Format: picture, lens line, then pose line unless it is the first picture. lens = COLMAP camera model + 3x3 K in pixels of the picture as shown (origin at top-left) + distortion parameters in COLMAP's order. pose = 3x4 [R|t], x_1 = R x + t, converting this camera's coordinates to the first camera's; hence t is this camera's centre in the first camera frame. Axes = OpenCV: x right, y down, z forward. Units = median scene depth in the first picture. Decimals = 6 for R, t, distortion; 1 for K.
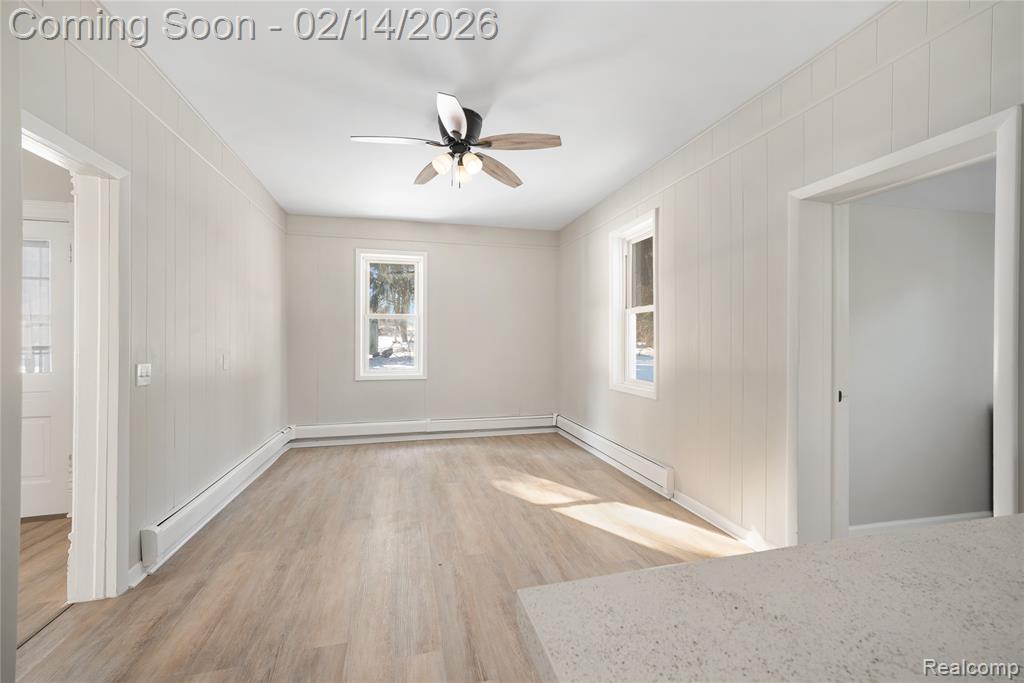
lens RADIAL K [[428.9, 0, 508.6], [0, 428.9, 337.8], [0, 0, 1]] dist [-0.003773, 0.003649]
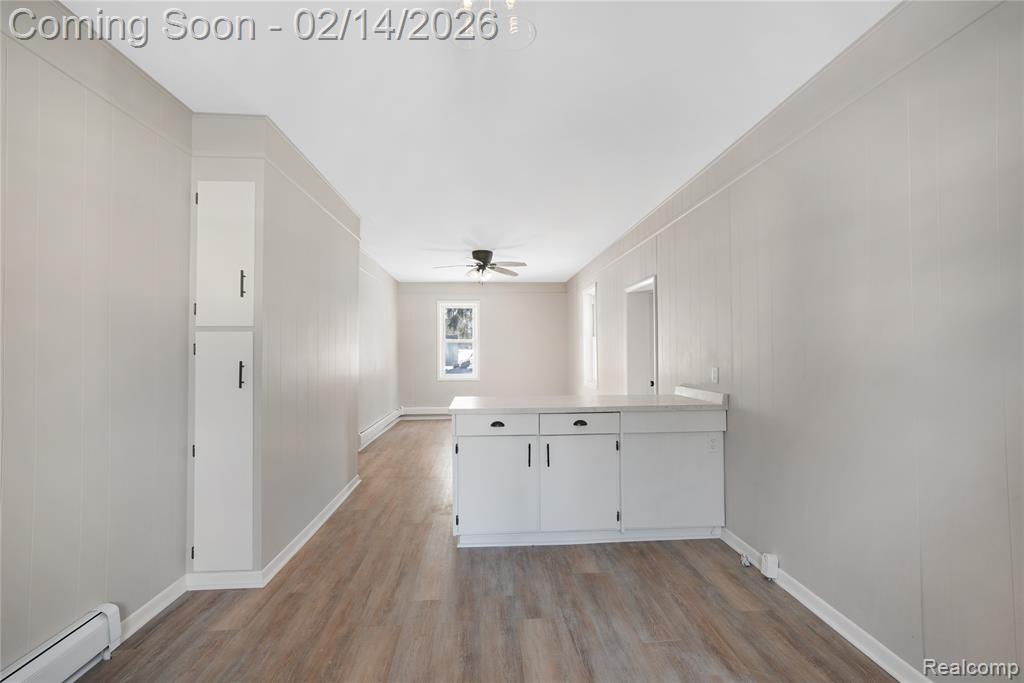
lens RADIAL K [[428.9, 0, 508.0], [0, 428.9, 339.0], [0, 0, 1]] dist [-0.003773, 0.003649]
pose [[0.983063, -0.012833, -0.182820, 0.233673], [0.008240, 0.999632, -0.025858, -0.016877], [0.183085, 0.023914, 0.982806, -0.624570]]
